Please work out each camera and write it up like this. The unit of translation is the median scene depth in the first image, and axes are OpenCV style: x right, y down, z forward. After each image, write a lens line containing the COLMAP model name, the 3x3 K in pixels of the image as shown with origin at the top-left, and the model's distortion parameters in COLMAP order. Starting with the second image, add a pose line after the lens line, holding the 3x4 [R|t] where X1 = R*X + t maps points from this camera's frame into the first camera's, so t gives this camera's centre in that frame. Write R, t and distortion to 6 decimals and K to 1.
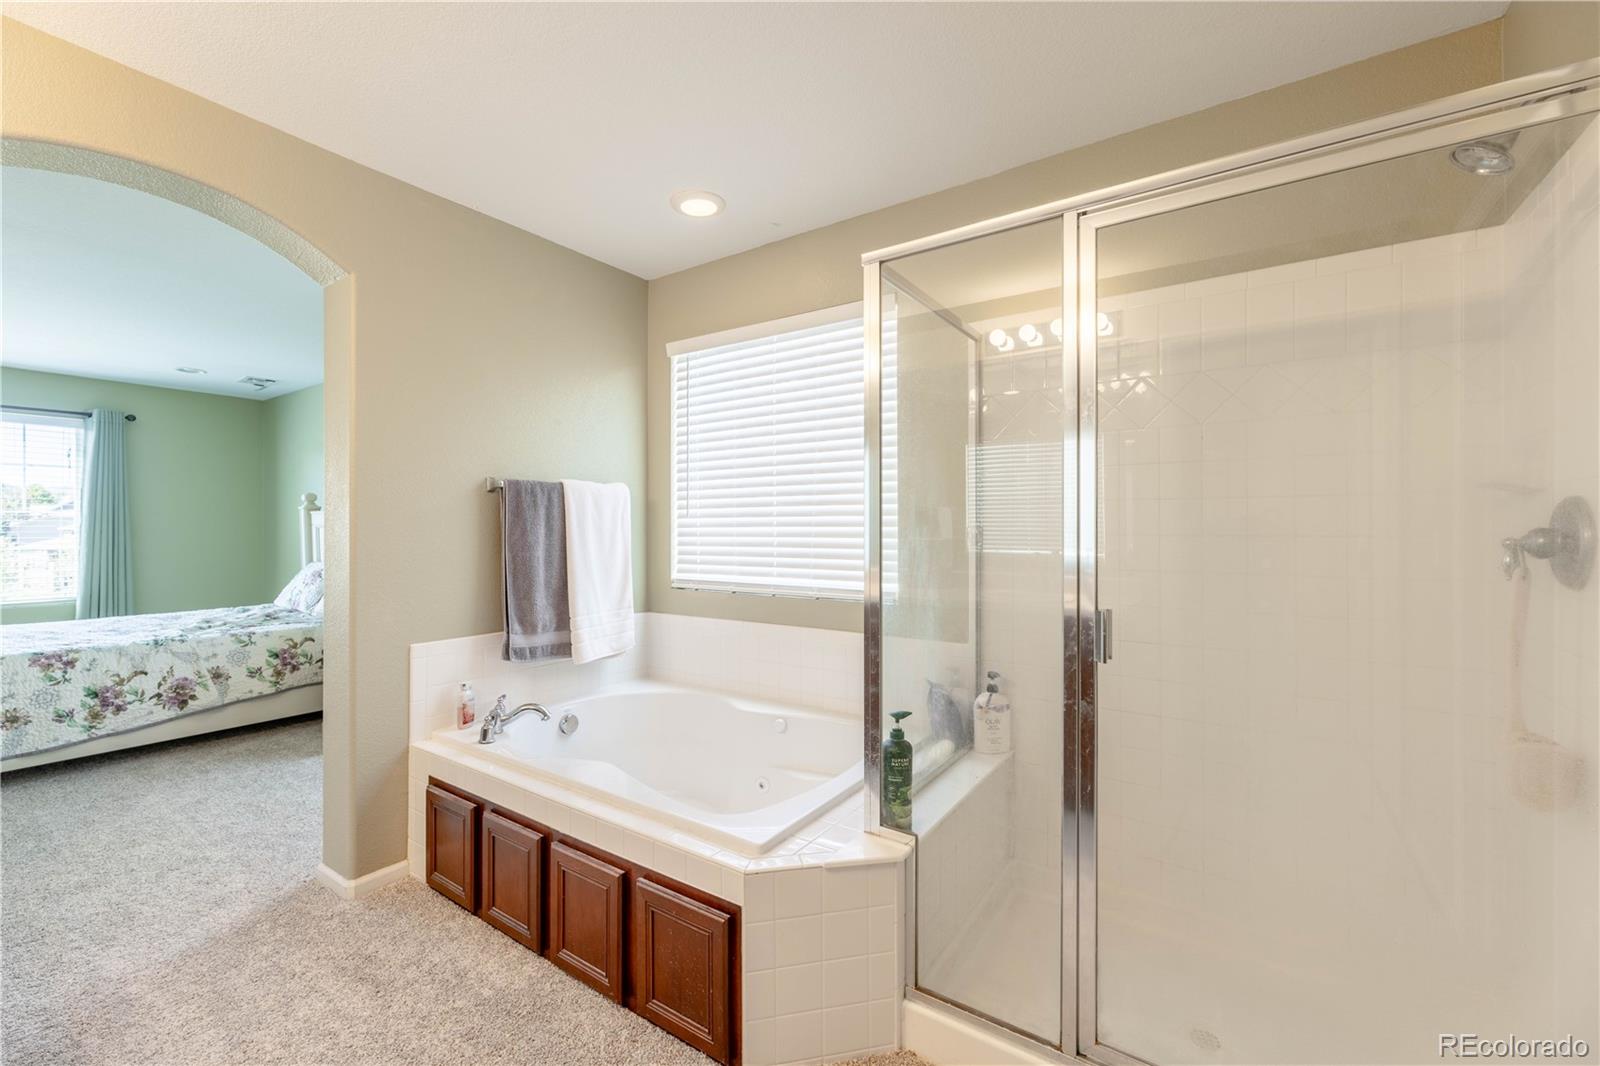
lens RADIAL K [[667.2, 0, 802.2], [0, 667.2, 524.3], [0, 0, 1]] dist [0.002568, -0.000163]
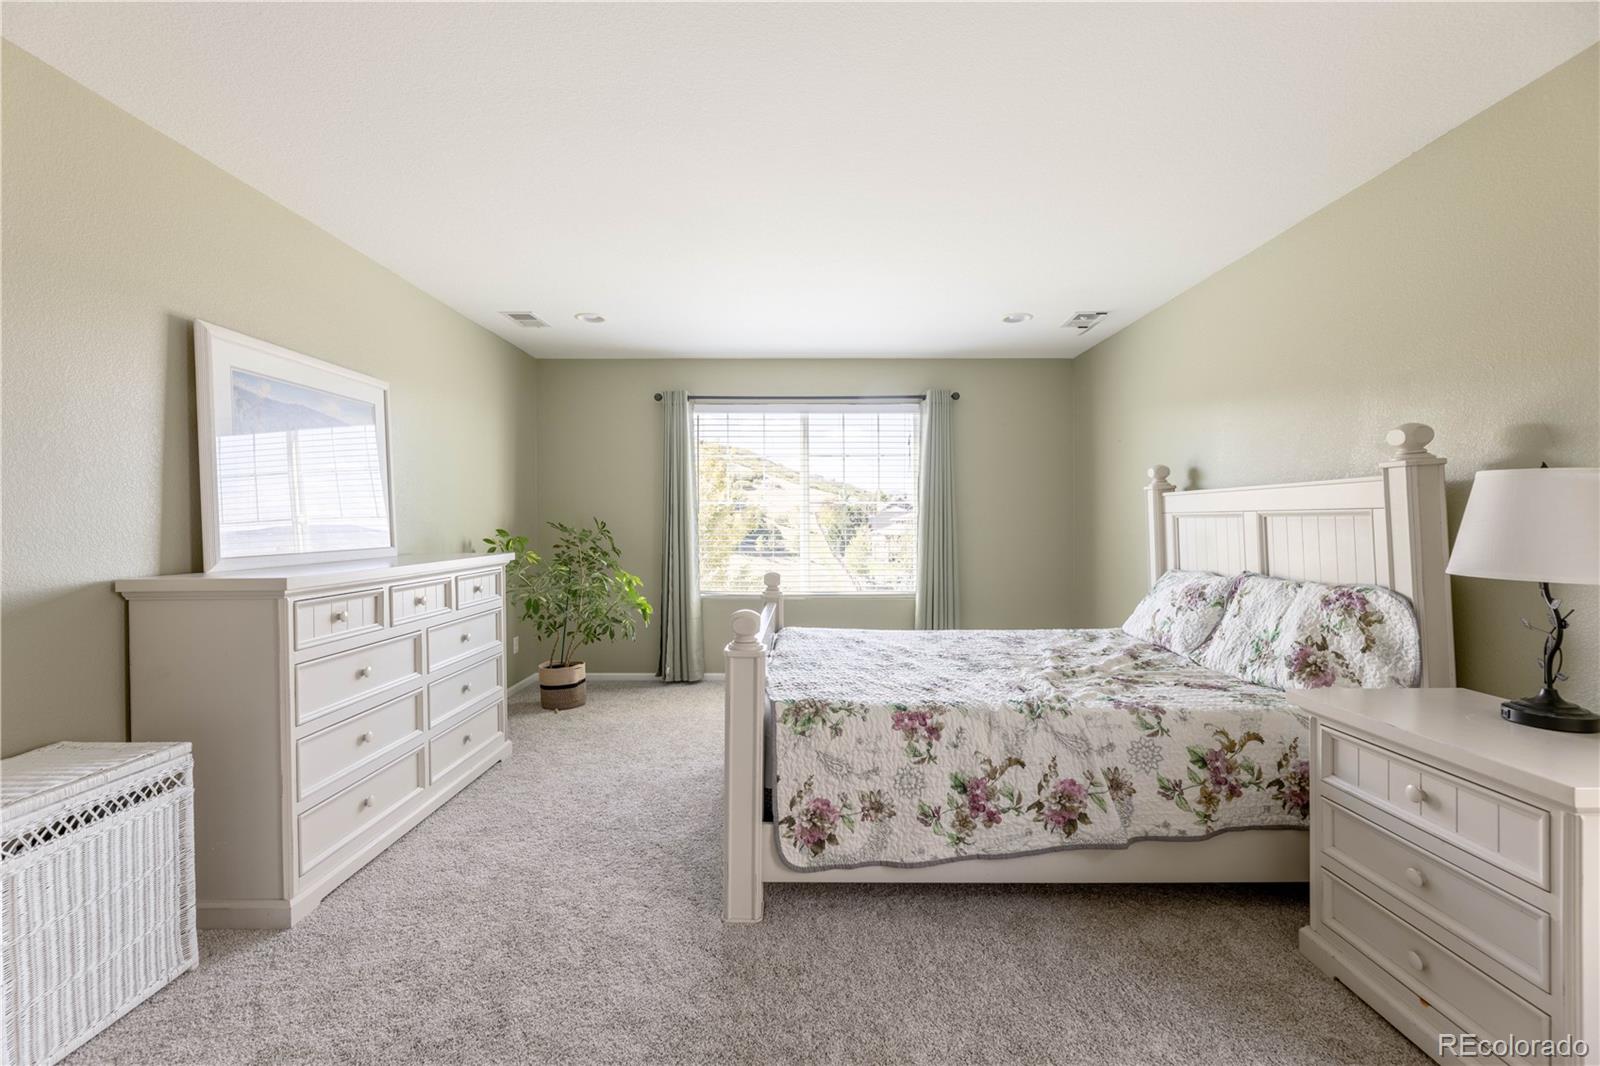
lens RADIAL K [[675.1, 0, 798.3], [0, 675.1, 519.2], [0, 0, 1]] dist [-0.003455, -0.000070]
pose [[0.563900, -0.000002, -0.825843, -0.587455], [0.006352, 0.999970, 0.004335, 0.002440], [0.825819, -0.007691, 0.563883, 0.490842]]
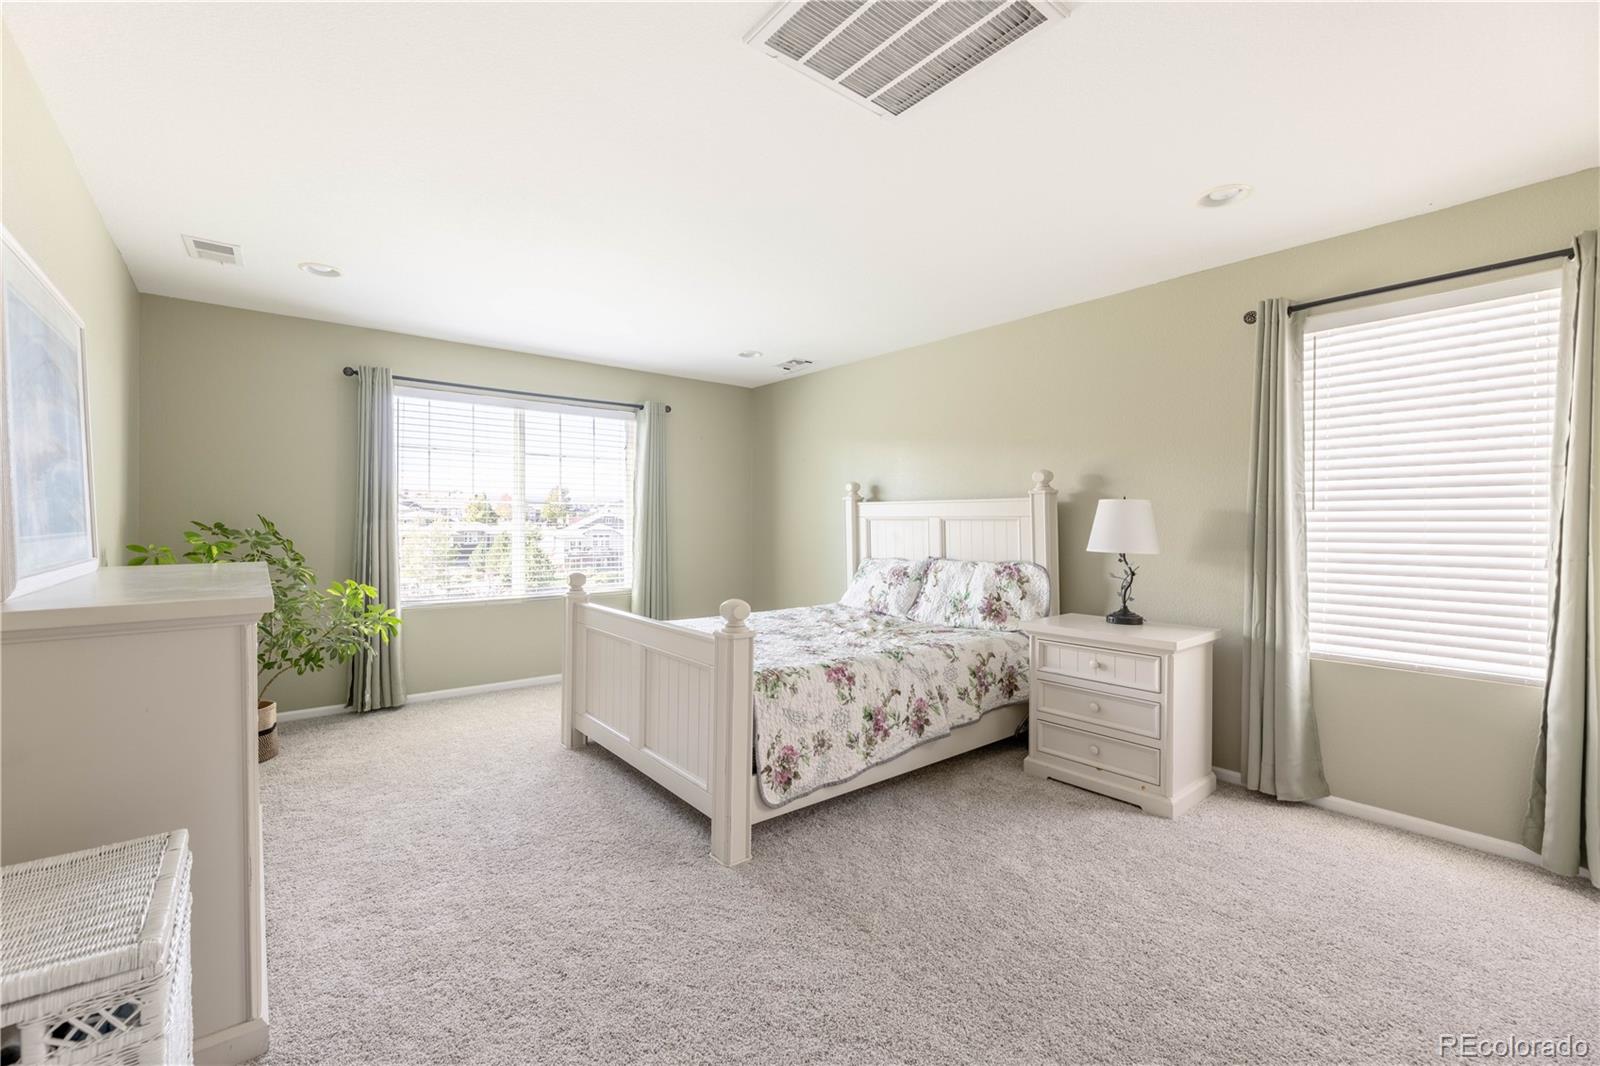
lens RADIAL K [[675.1, 0, 790.4], [0, 675.1, 523.2], [0, 0, 1]] dist [-0.003455, -0.000070]
pose [[0.958352, 0.007252, -0.285498, -0.850988], [-0.004285, 0.999930, 0.011016, -0.001413], [0.285558, -0.009334, 0.958316, 0.137253]]
